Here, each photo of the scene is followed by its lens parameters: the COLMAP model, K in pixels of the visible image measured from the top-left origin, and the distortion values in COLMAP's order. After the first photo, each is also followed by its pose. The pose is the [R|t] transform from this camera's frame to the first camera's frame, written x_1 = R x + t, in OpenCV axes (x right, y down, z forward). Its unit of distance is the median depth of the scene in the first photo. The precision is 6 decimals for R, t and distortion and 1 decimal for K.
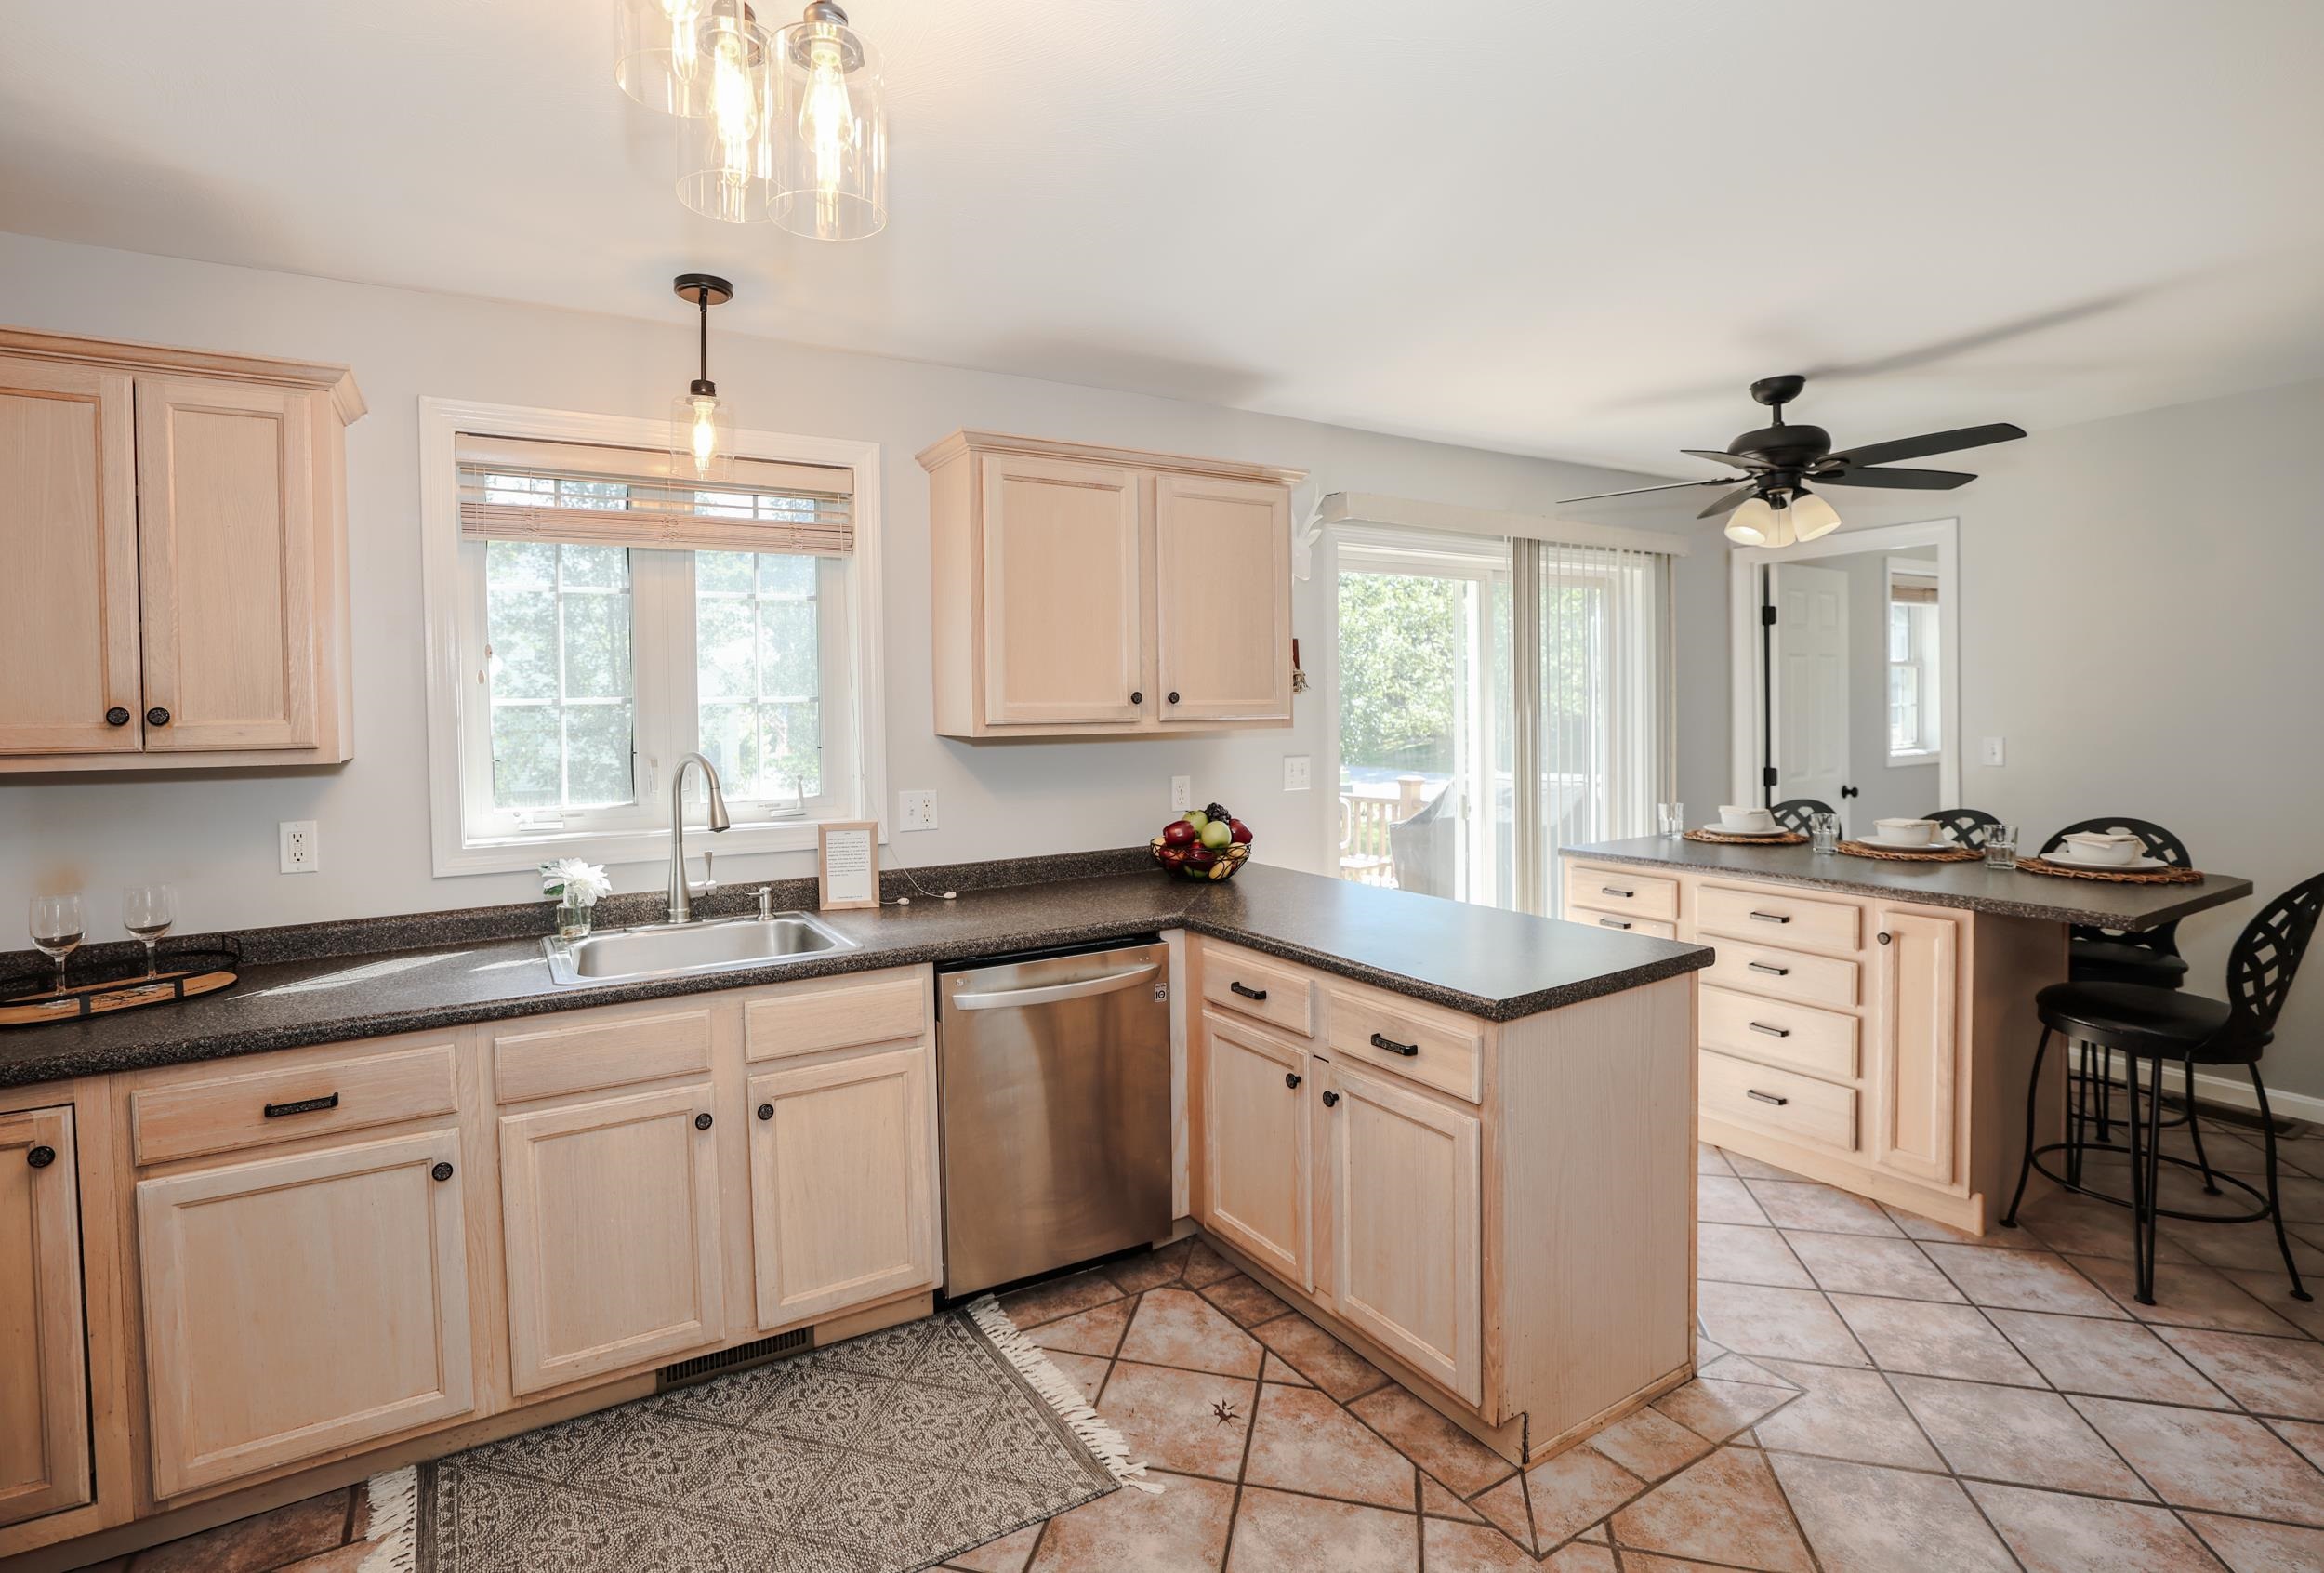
lens RADIAL K [[1057.8, 0, 1159.3], [0, 1057.8, 757.9], [0, 0, 1]] dist [-0.004429, -0.000831]
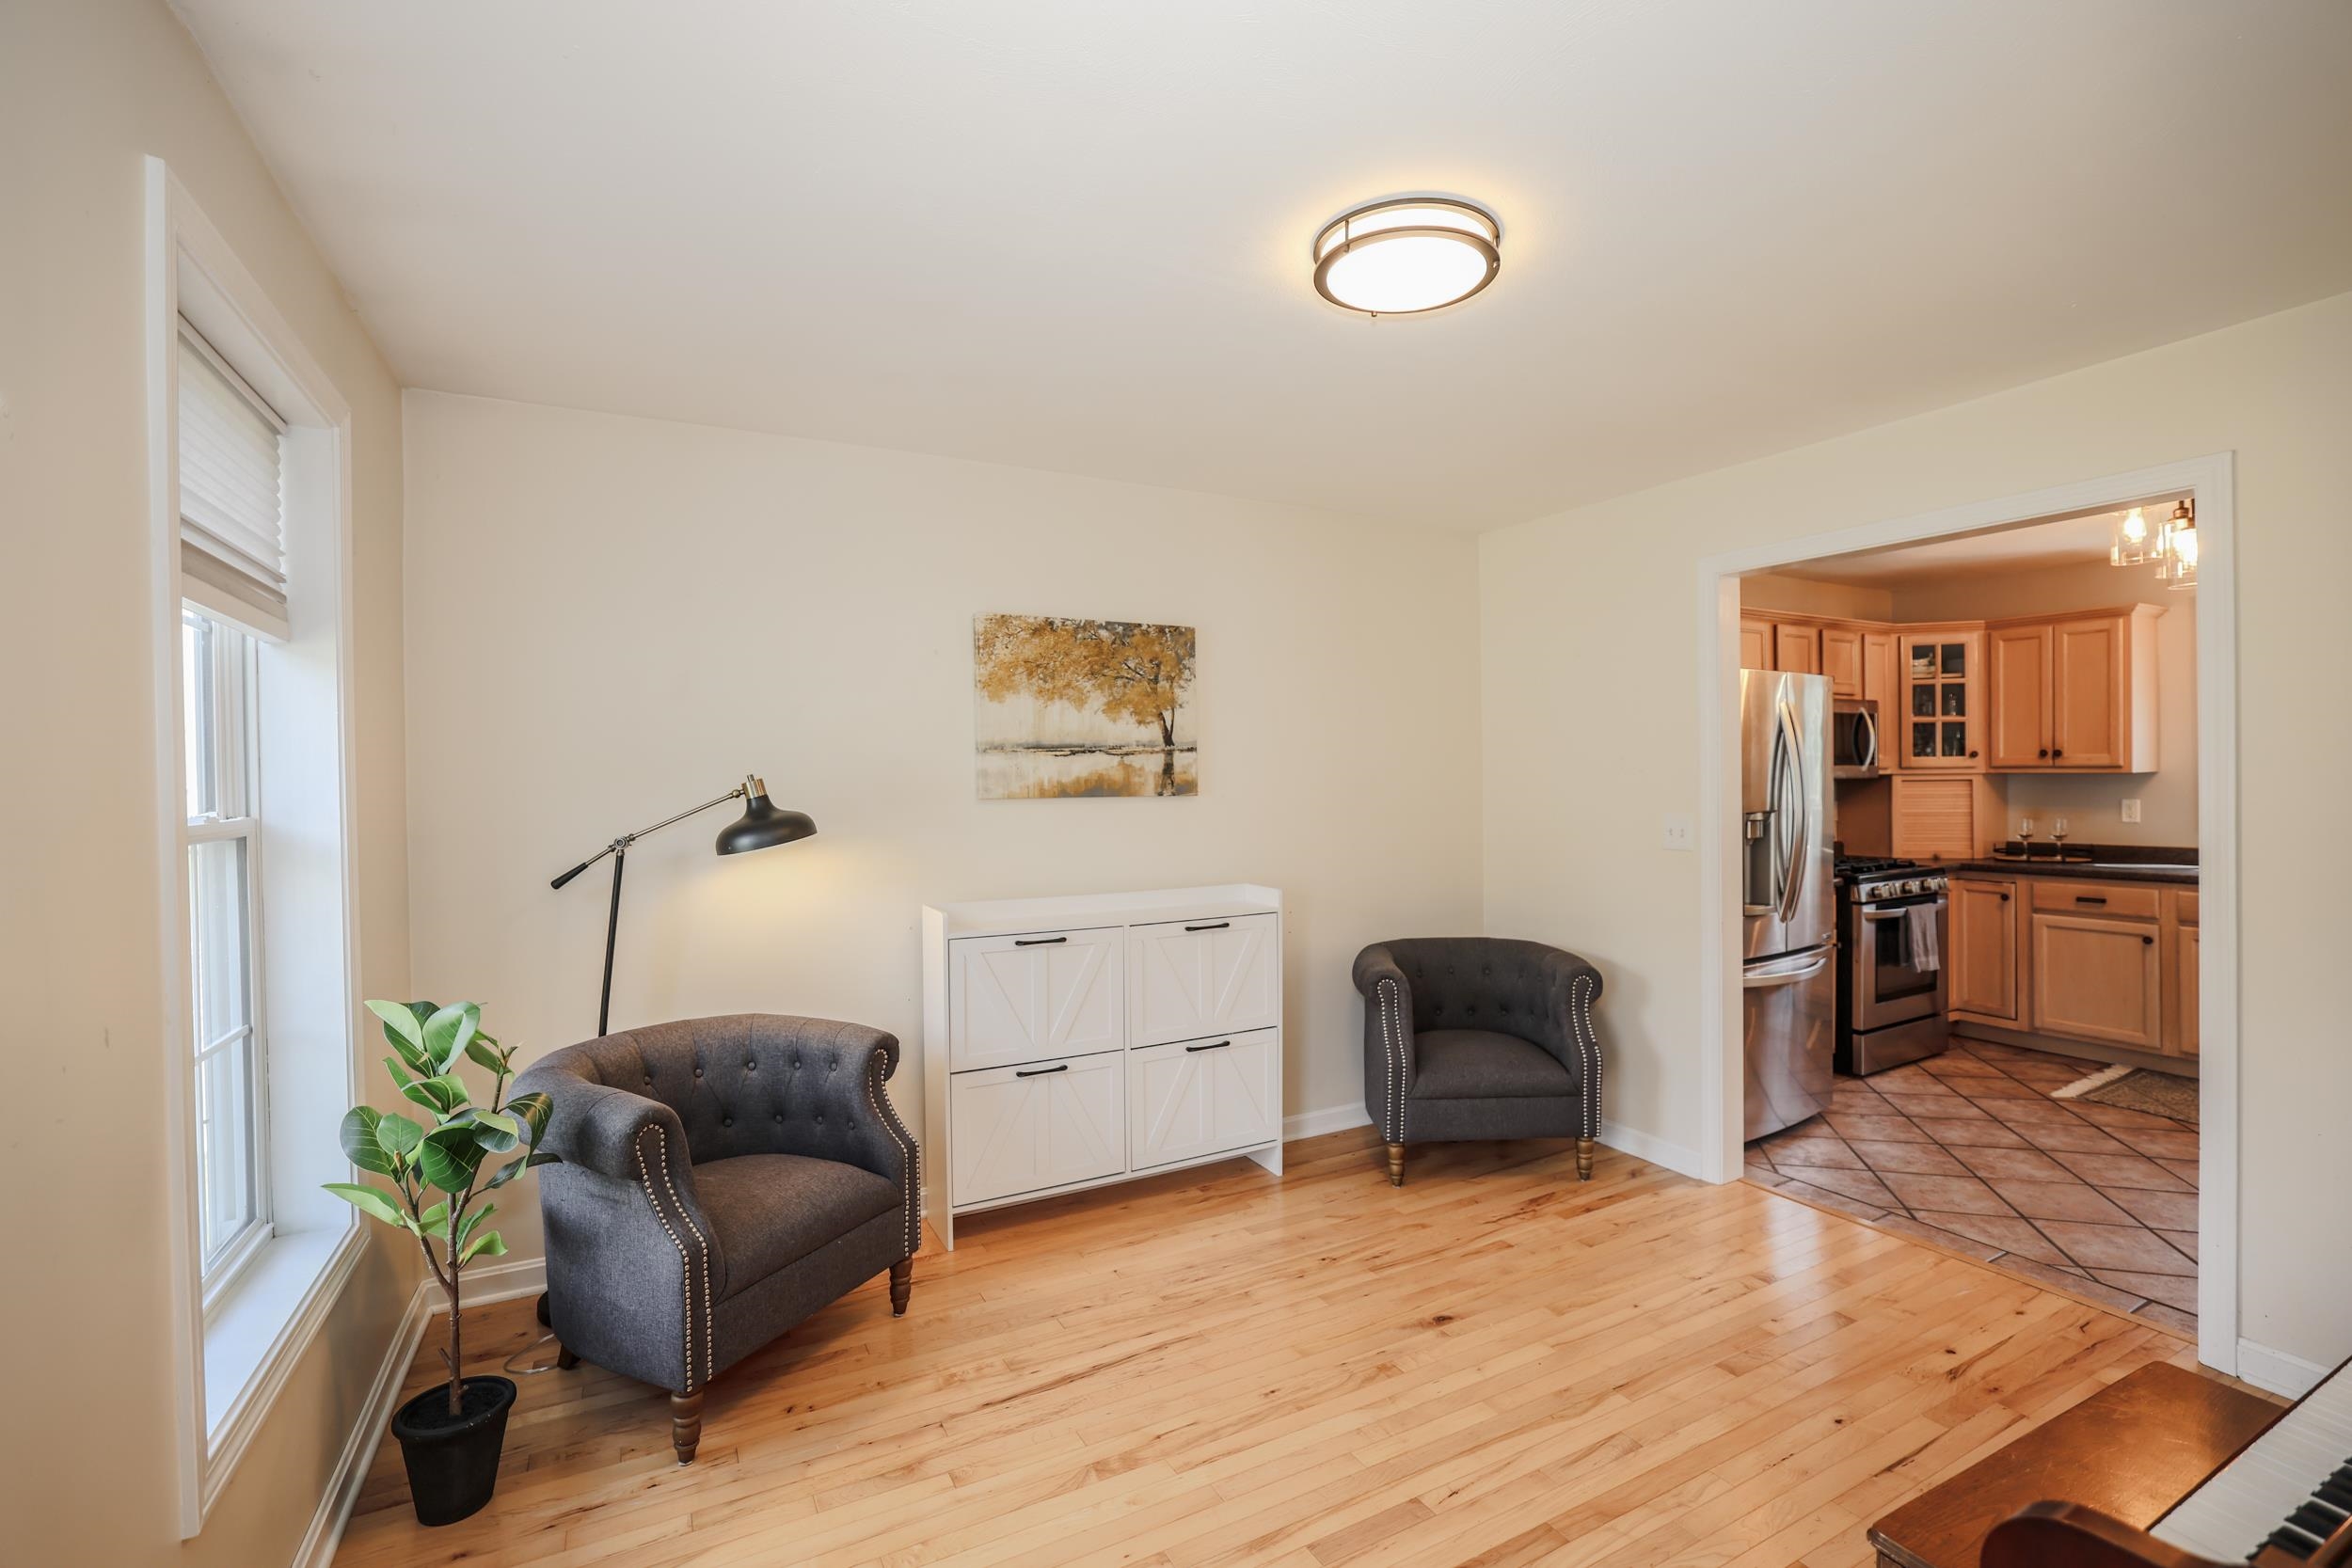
lens RADIAL K [[999.4, 0, 1176.0], [0, 999.4, 784.0], [0, 0, 1]] dist [-0.000110, 0.000018]
pose [[-0.029152, 0.024823, -0.999267, 1.645738], [-0.021656, 0.999441, 0.025459, 0.022578], [0.999340, 0.022382, -0.028599, -1.155348]]
